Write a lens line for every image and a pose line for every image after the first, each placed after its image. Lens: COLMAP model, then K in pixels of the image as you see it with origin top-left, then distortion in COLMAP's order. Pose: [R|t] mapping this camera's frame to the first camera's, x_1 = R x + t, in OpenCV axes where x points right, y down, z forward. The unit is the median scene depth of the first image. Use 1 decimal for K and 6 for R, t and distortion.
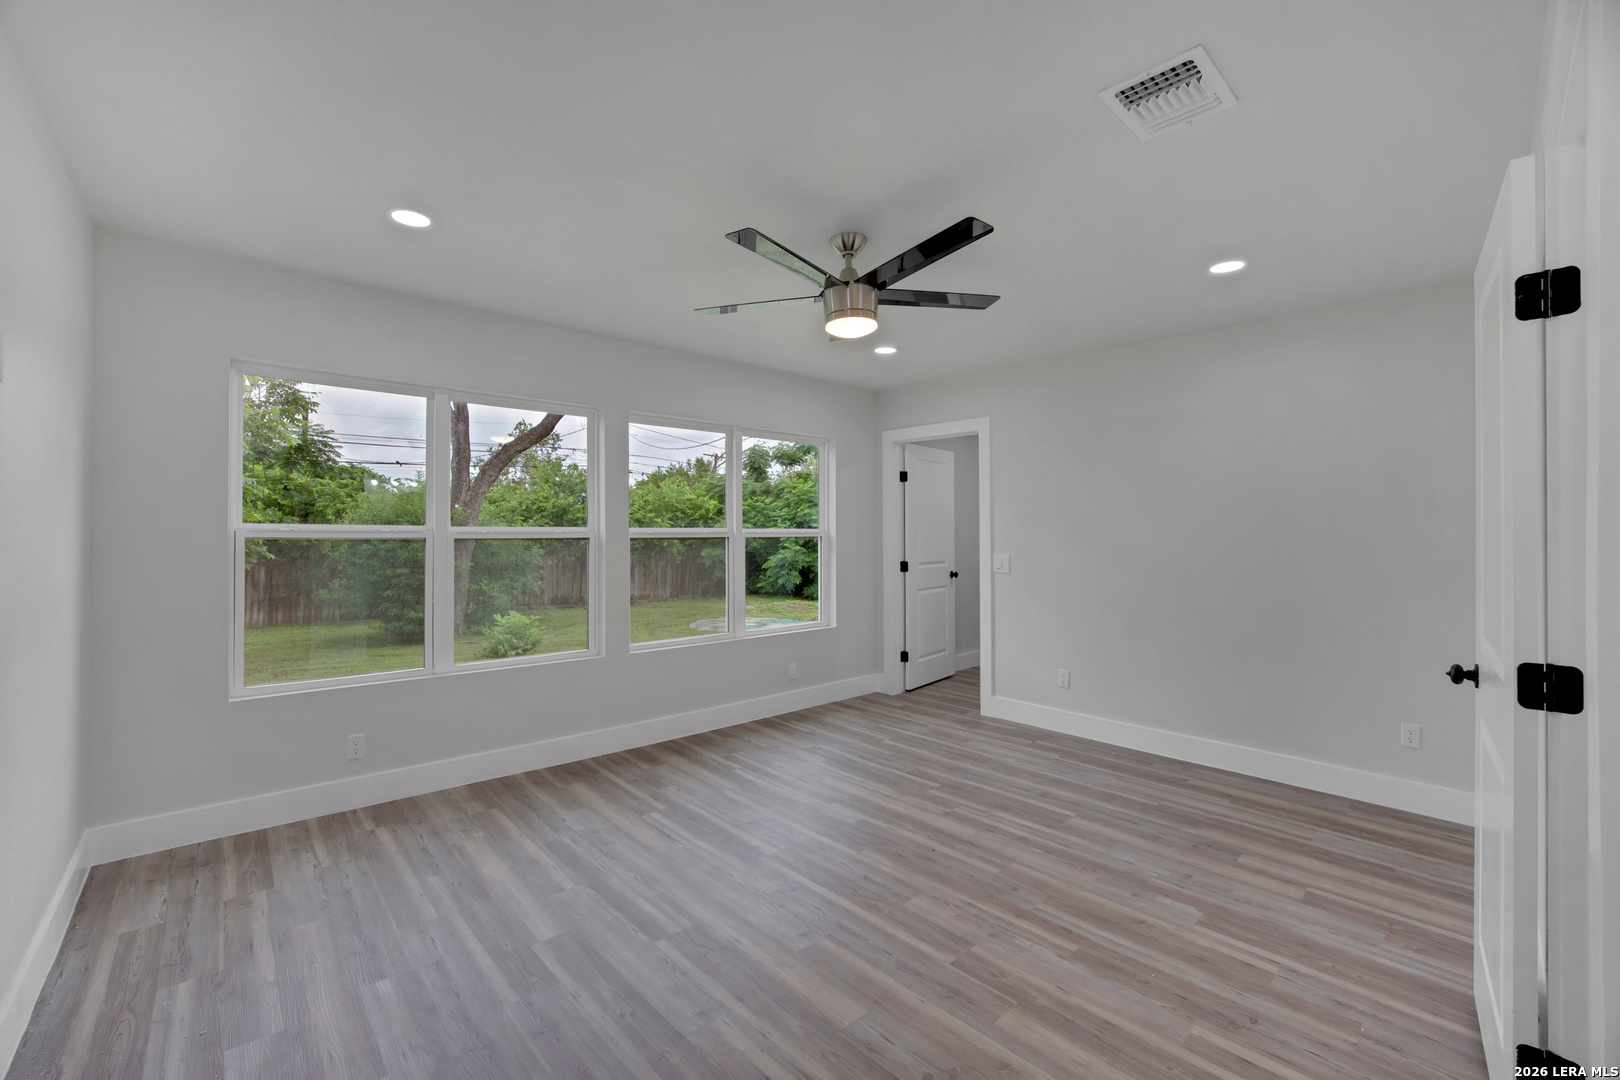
lens RADIAL K [[686.6, 0, 839.3], [0, 686.6, 534.3], [0, 0, 1]] dist [-0.057061, 0.025029]
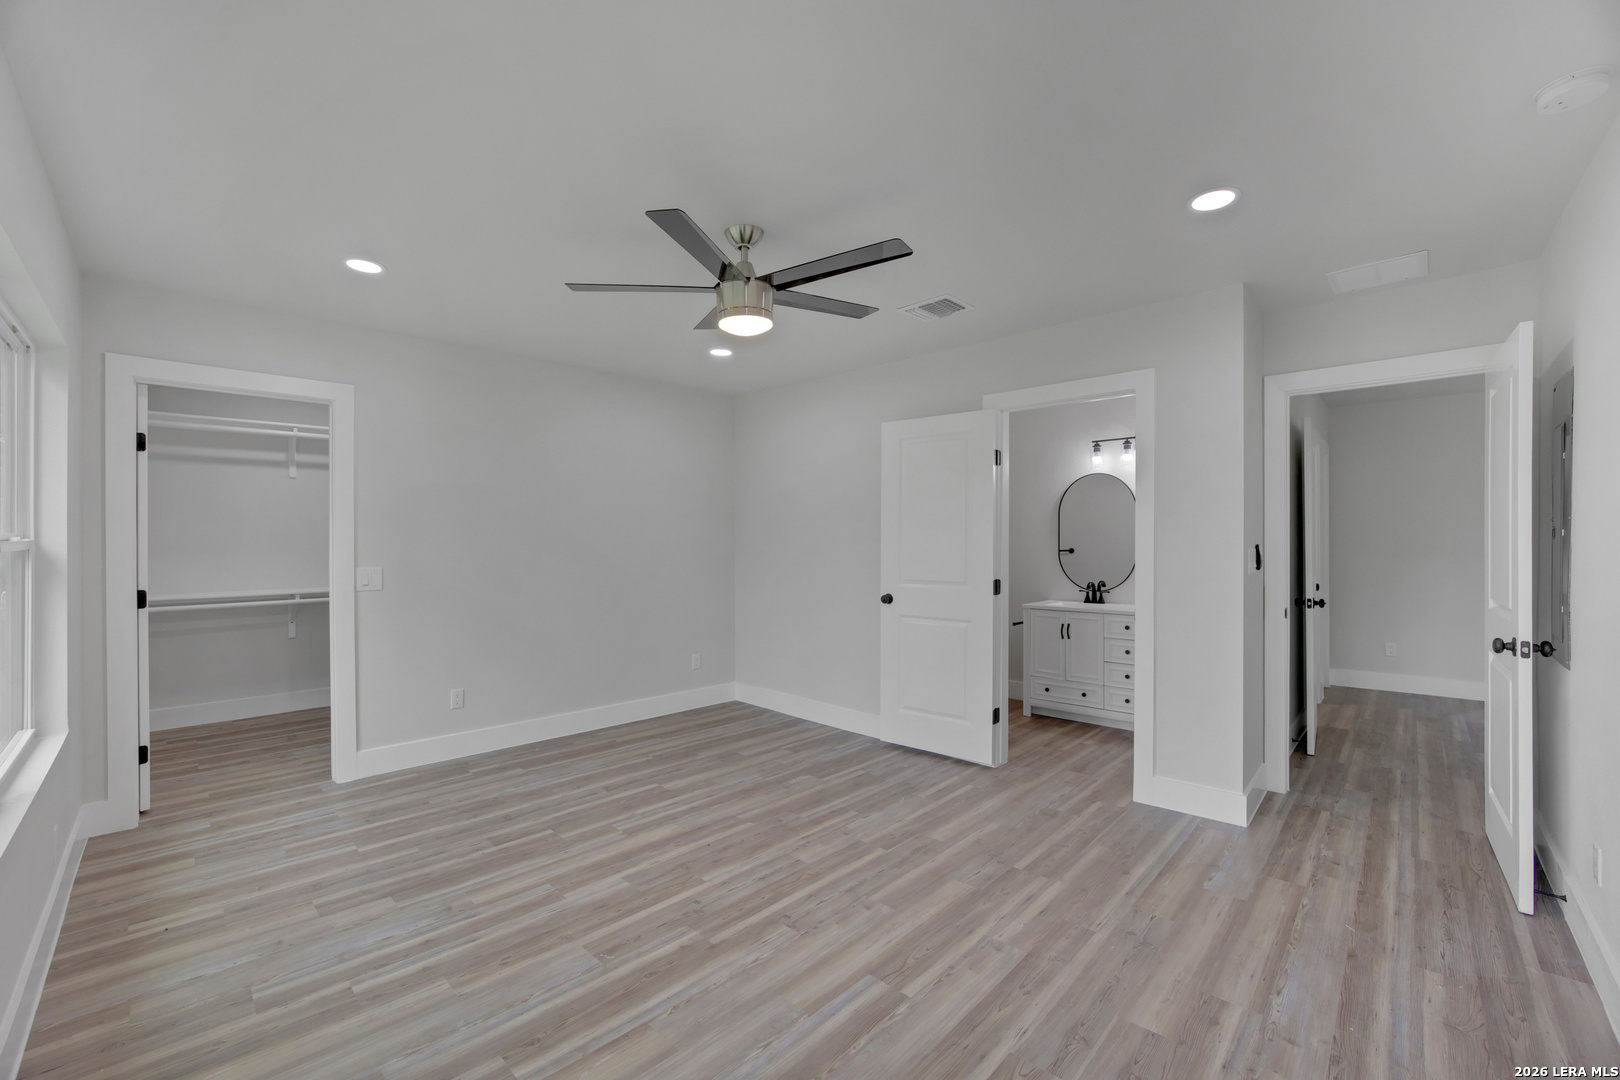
lens RADIAL K [[663.8, 0, 781.9], [0, 663.8, 540.7], [0, 0, 1]] dist [-0.048222, 0.013996]
pose [[0.003845, -0.007720, 0.999963, -0.735935], [0.007975, 0.999939, 0.007689, -0.004651], [-0.999961, 0.007945, 0.003906, 0.753520]]
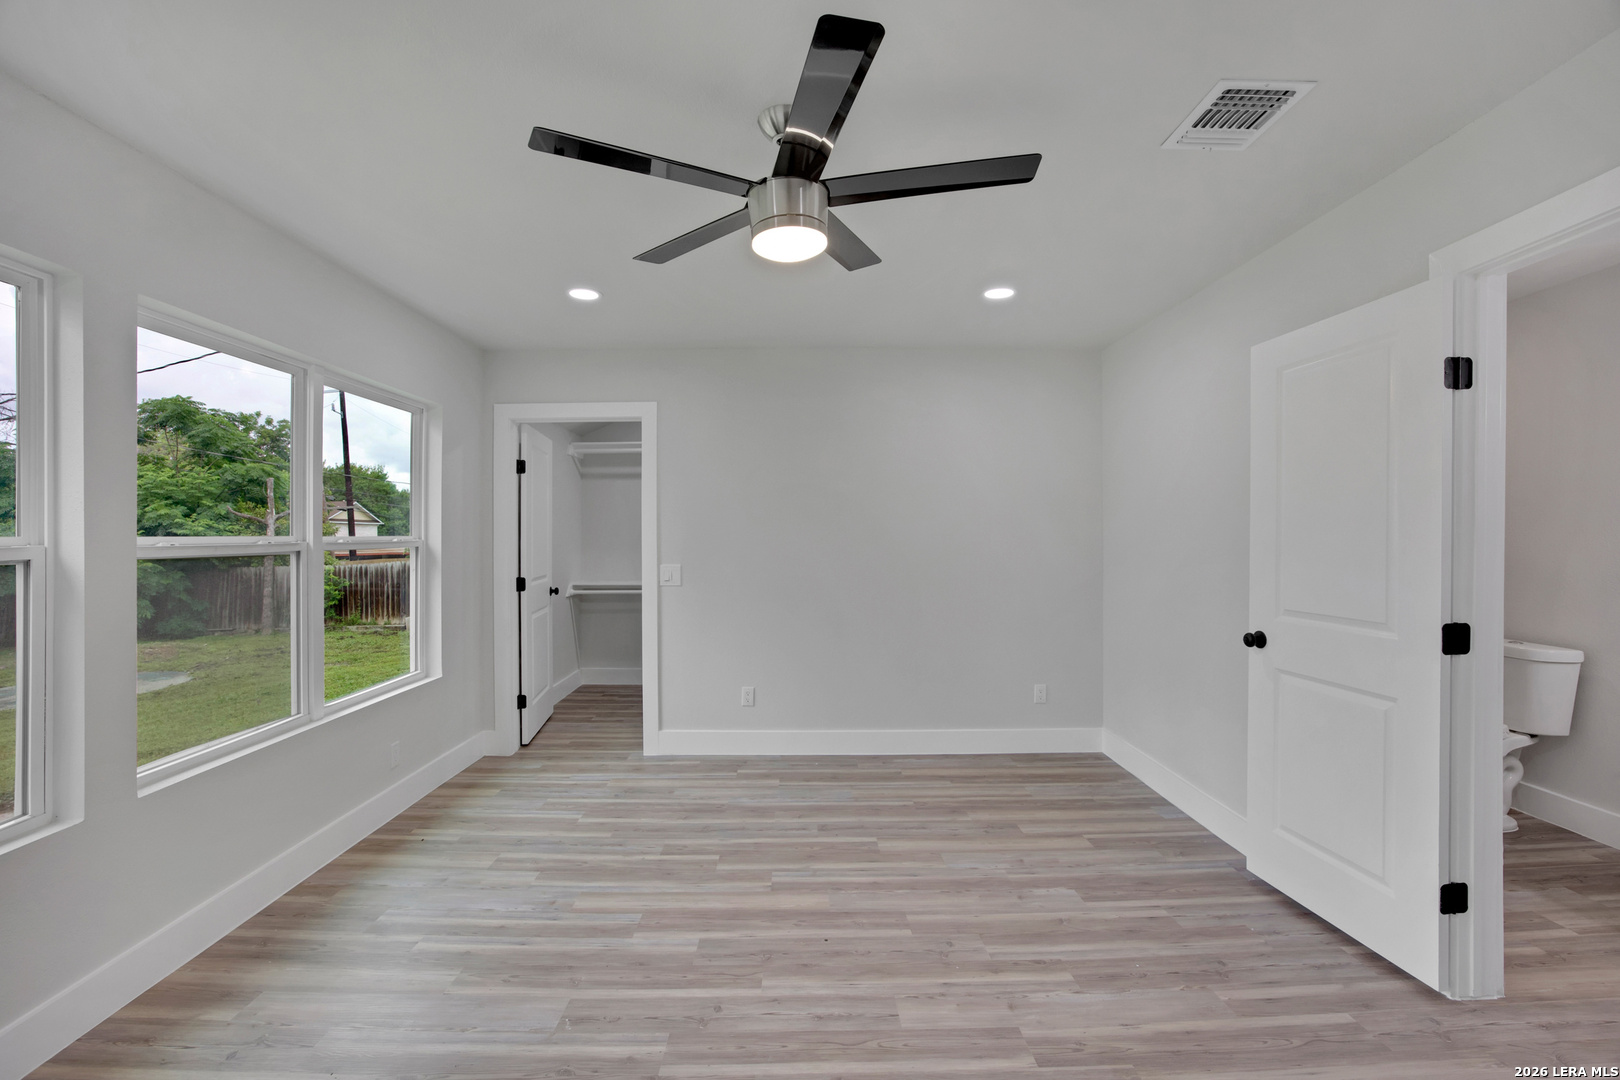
lens RADIAL K [[683.3, 0, 814.5], [0, 683.3, 540.6], [0, 0, 1]] dist [-0.053503, 0.013721]
pose [[0.687207, -0.011501, 0.726371, -0.372614], [0.011045, 0.999925, 0.005383, -0.004501], [-0.726378, 0.004324, 0.687282, 0.401209]]
